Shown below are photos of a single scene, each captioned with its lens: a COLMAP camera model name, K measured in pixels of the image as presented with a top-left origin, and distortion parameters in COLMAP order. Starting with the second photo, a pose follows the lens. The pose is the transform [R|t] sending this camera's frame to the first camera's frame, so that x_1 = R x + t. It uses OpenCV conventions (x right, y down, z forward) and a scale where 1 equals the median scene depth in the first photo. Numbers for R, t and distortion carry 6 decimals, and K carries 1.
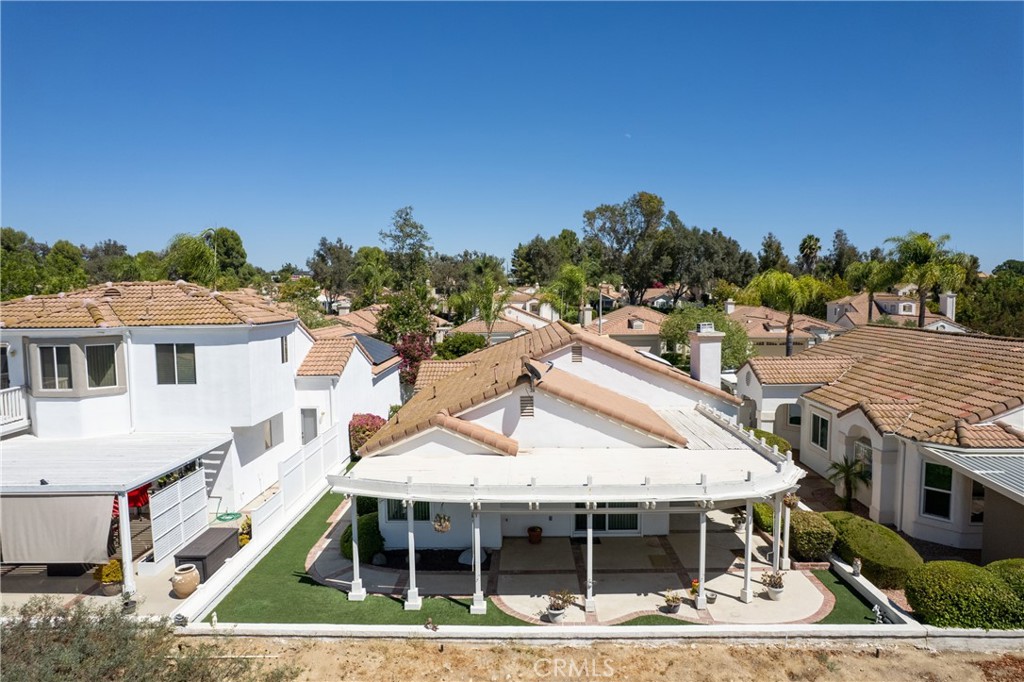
lens RADIAL K [[656.5, 0, 509.8], [0, 656.5, 352.4], [0, 0, 1]] dist [-0.073797, 0.063551]
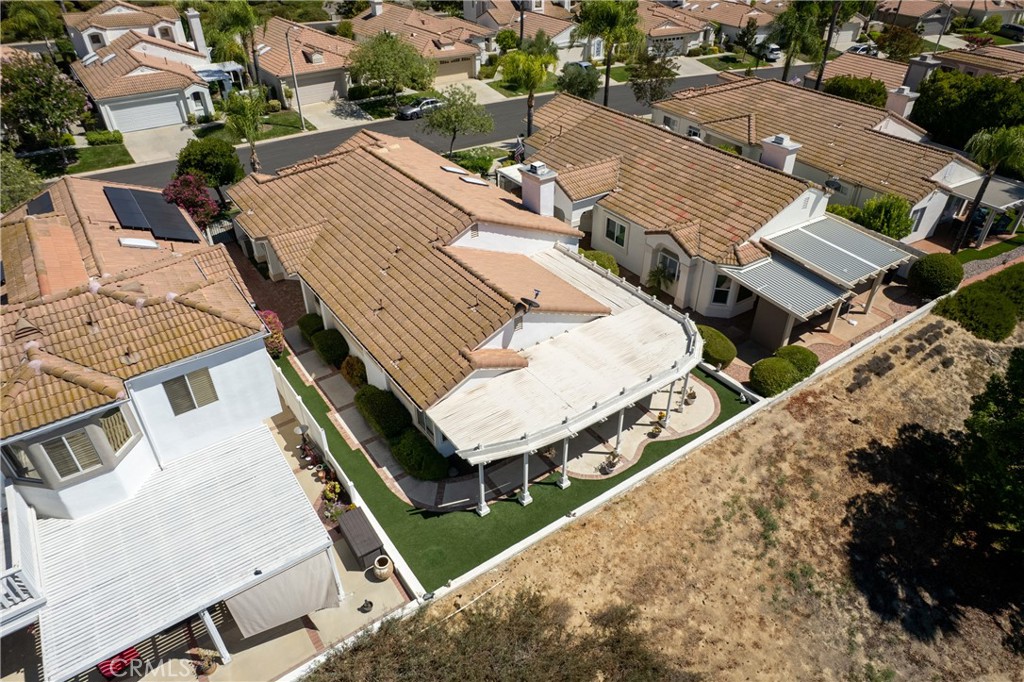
lens RADIAL K [[651.6, 0, 512.9], [0, 651.6, 353.1], [0, 0, 1]] dist [-0.073633, 0.069434]
pose [[0.803229, -0.344267, 0.486111, -0.578293], [0.050593, 0.852553, 0.520185, -0.494482], [-0.593518, -0.393234, 0.702213, 0.087342]]
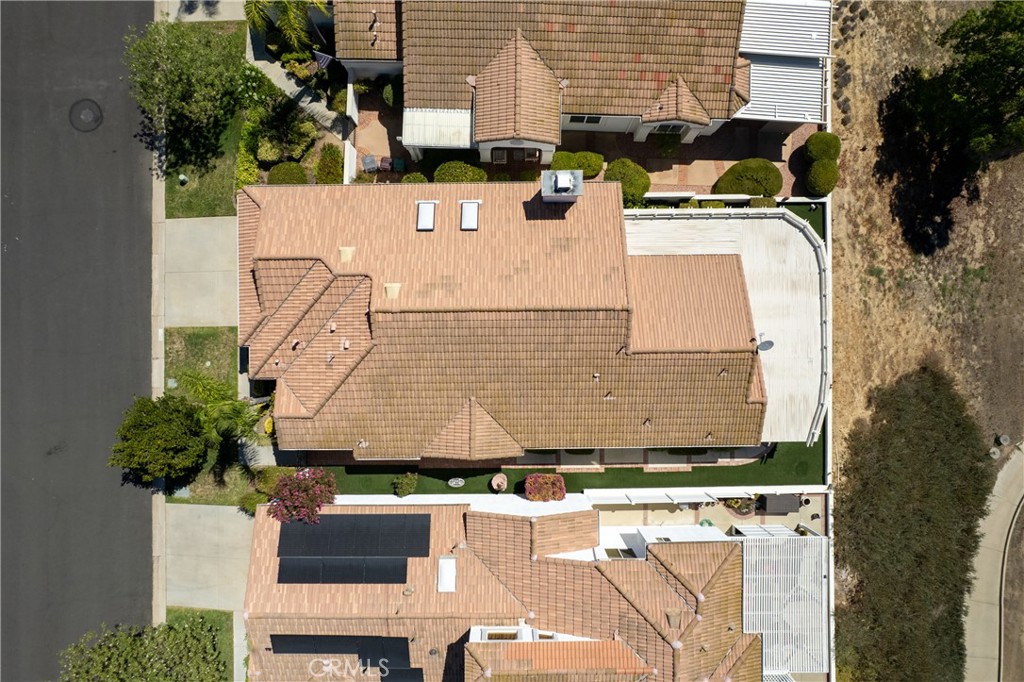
lens RADIAL K [[651.6, 0, 512.9], [0, 651.6, 353.1], [0, 0, 1]] dist [-0.073633, 0.069434]
pose [[-0.031664, -0.999491, 0.003856, 0.027702], [0.086570, 0.001101, 0.996245, -1.485113], [-0.995742, 0.031879, 0.086491, 1.353670]]
